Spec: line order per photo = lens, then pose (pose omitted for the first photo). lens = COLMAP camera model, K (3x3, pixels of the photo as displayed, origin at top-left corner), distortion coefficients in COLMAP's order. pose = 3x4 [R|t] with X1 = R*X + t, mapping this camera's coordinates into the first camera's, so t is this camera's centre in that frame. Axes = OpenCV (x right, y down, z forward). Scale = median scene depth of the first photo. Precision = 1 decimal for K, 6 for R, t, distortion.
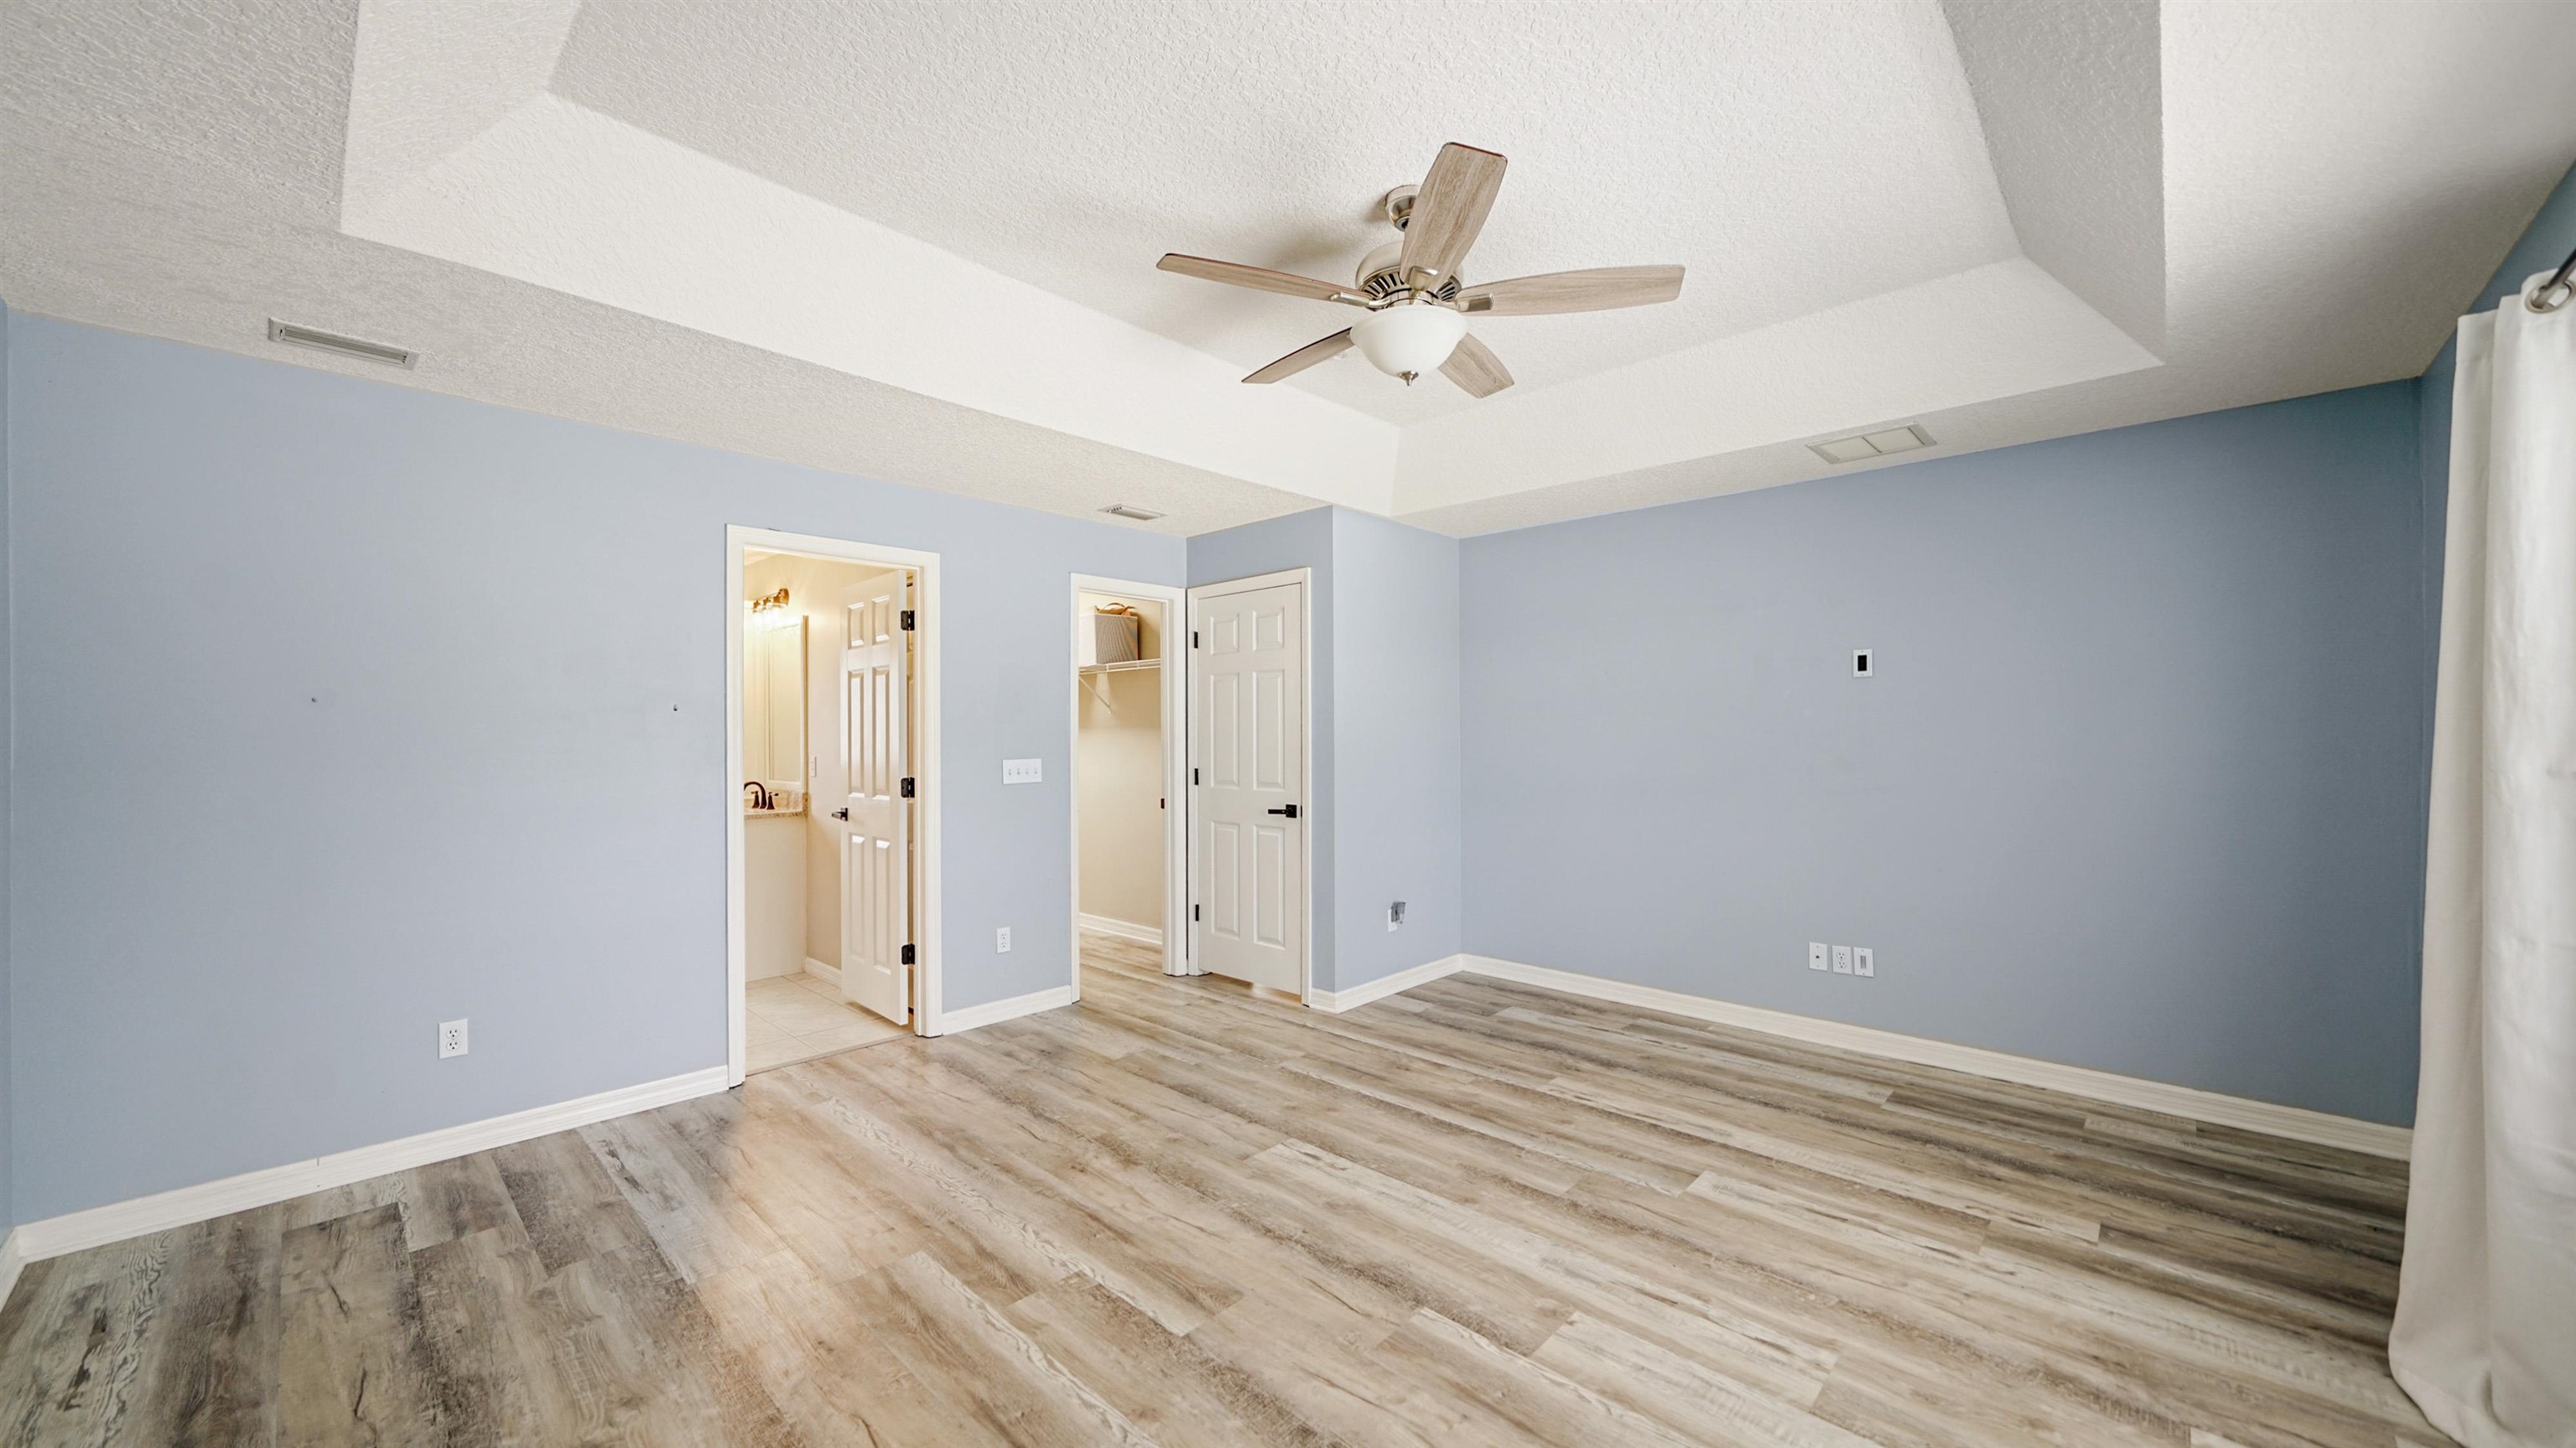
lens RADIAL K [[922.9, 0, 1296.1], [0, 922.9, 745.9], [0, 0, 1]] dist [-0.002795, -0.000752]
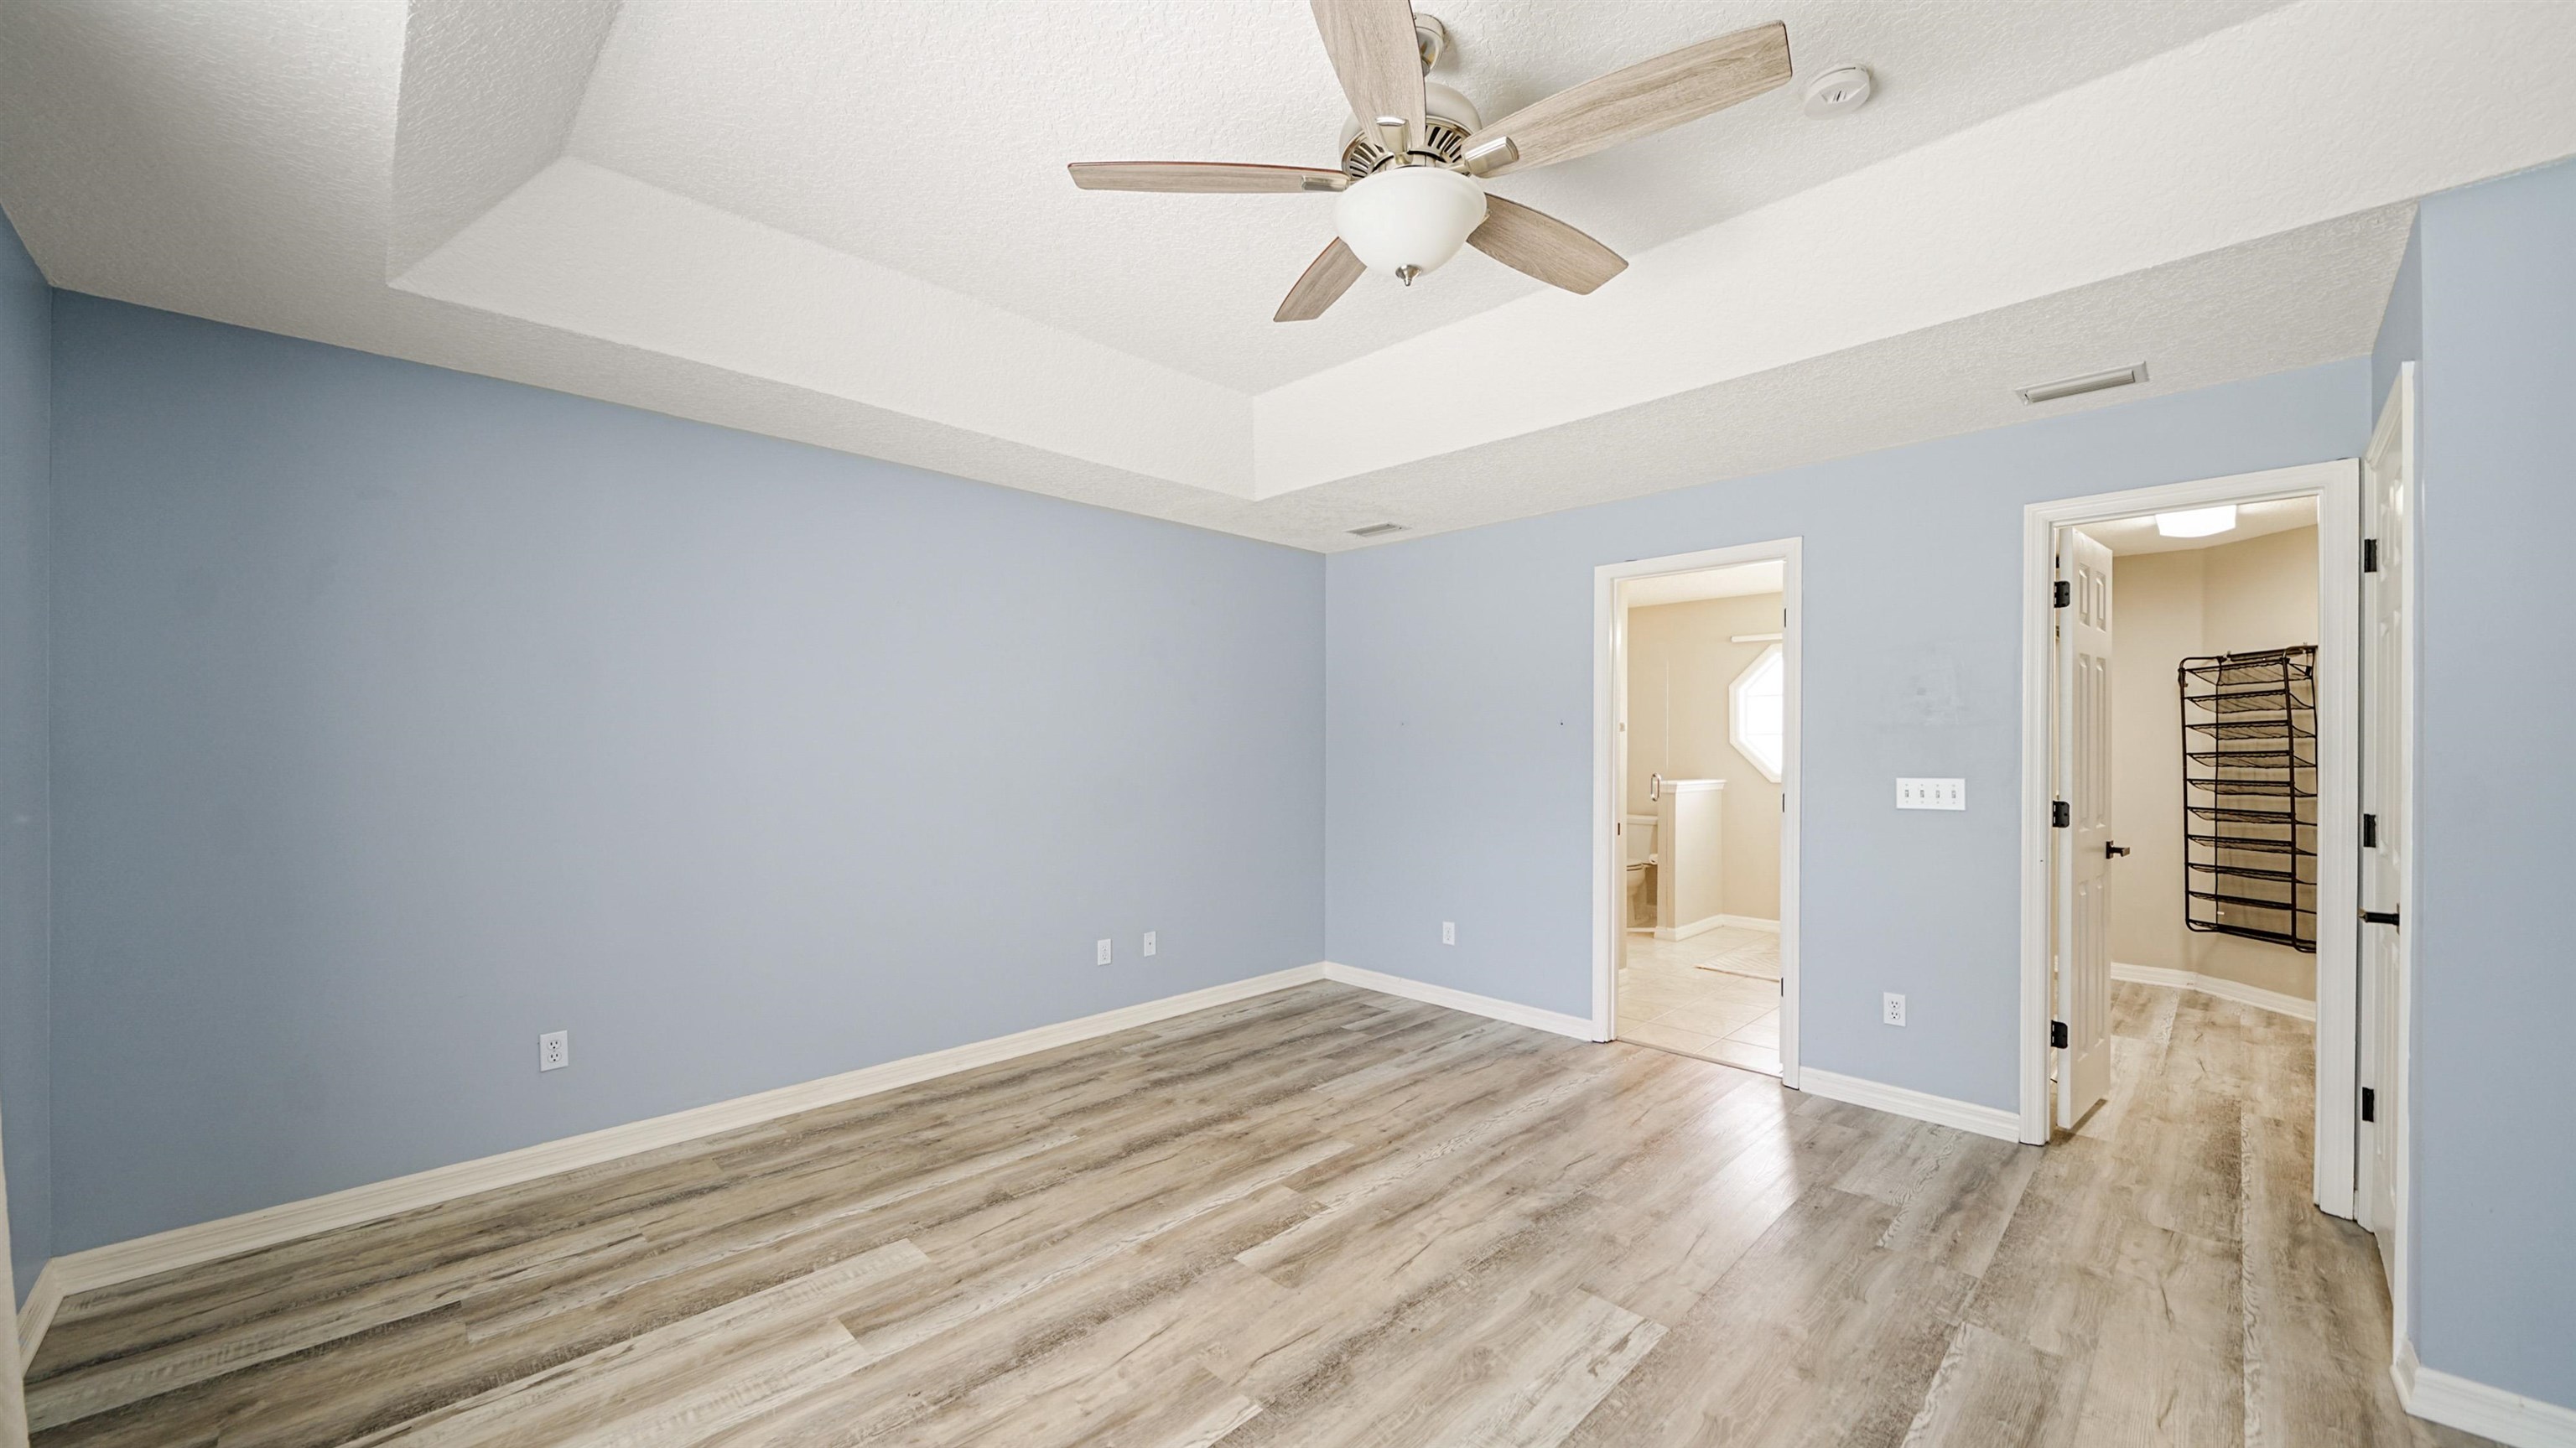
lens RADIAL K [[979.1, 0, 1295.3], [0, 979.1, 725.4], [0, 0, 1]] dist [-0.011823, -0.000139]
pose [[-0.040297, -0.017263, -0.999039, 0.859924], [-0.018693, 0.999689, -0.016521, -0.008381], [0.999013, 0.018009, -0.040607, 0.863582]]
